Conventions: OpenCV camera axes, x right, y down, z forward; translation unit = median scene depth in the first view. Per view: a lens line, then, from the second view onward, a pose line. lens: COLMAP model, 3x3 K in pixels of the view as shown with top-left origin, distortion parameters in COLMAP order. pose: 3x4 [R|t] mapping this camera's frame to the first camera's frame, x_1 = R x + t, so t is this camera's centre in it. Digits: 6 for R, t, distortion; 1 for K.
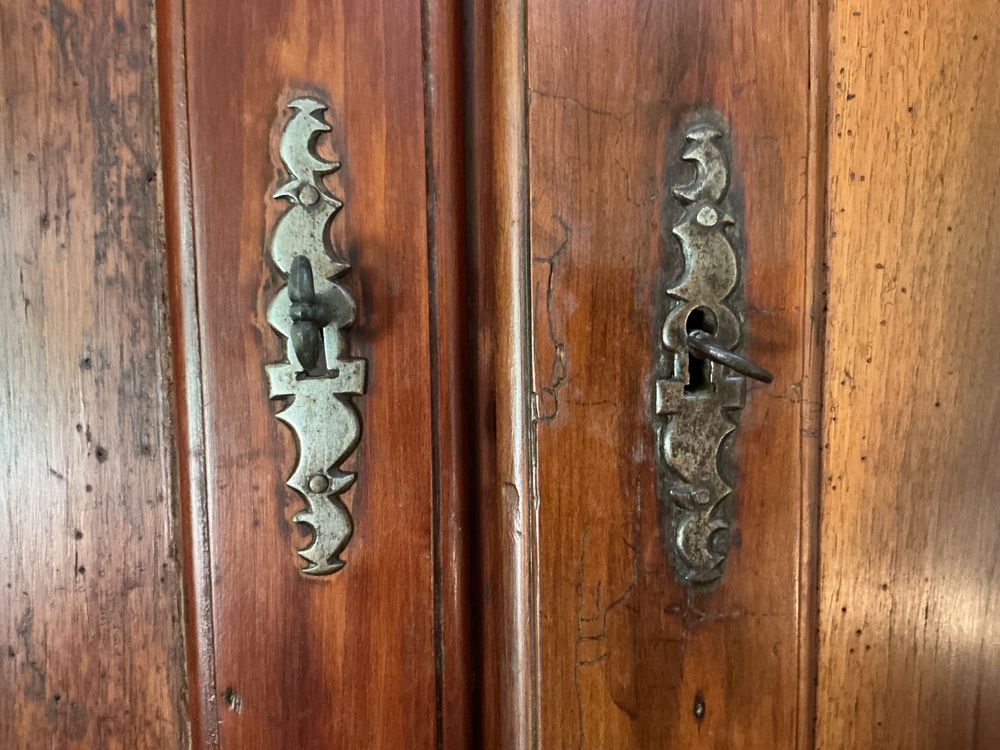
lens RADIAL K [[849.9, 0, 499.8], [0, 849.9, 375.4], [0, 0, 1]] dist [0.094898, -0.201847]
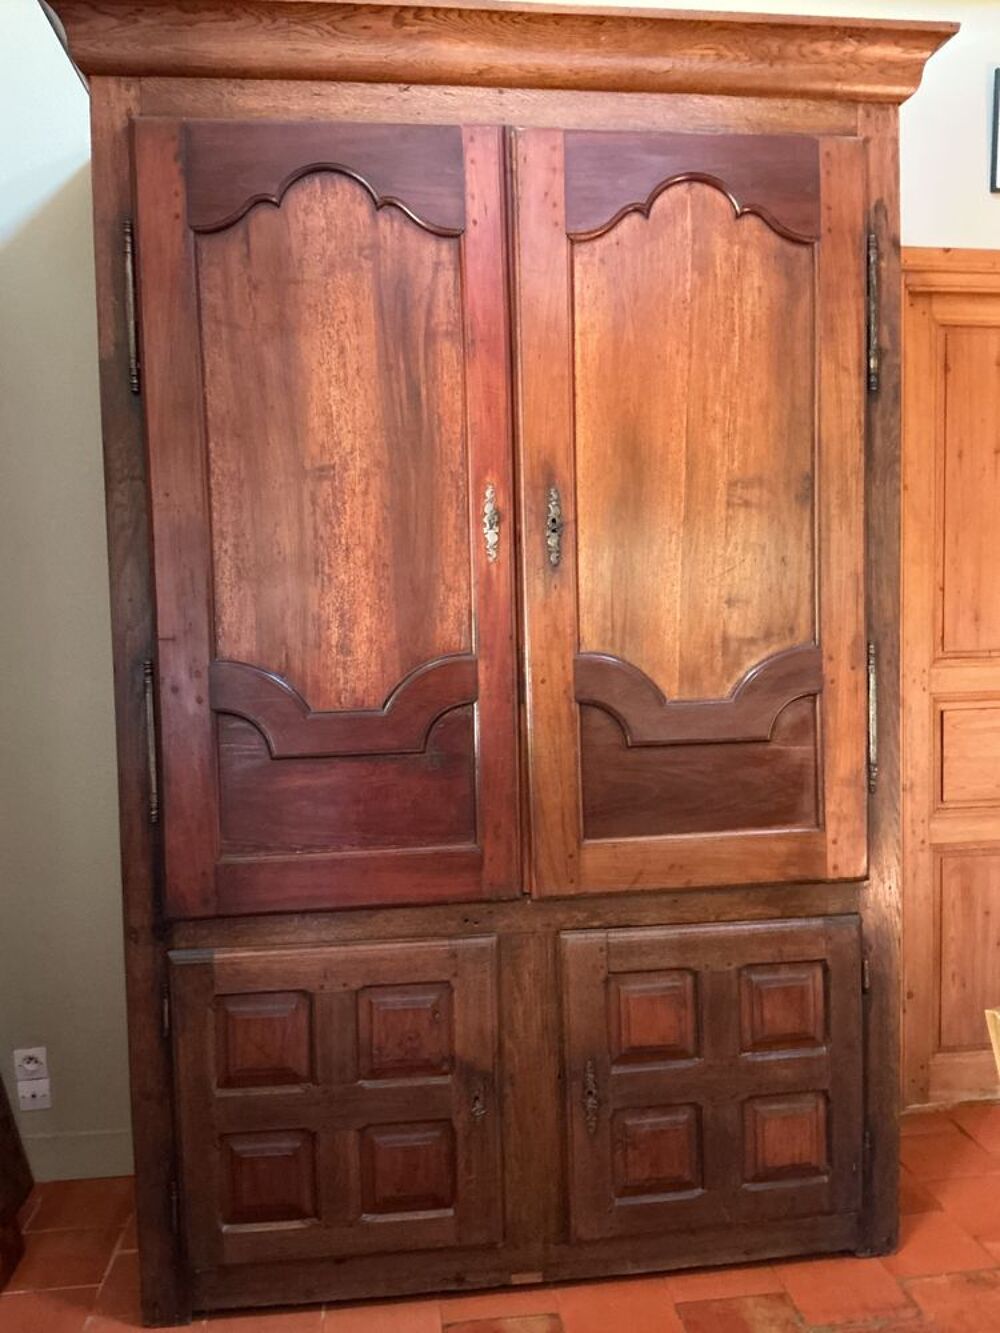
lens RADIAL K [[1133.0, 0, 499.3], [0, 1133.0, 666.0], [0, 0, 1]] dist [0.094898, -0.201847]
pose [[0.981549, 0.005667, -0.191127, 1.397783], [-0.009829, 0.999735, -0.020832, 1.139486], [0.190958, 0.022326, 0.981344, -6.939814]]
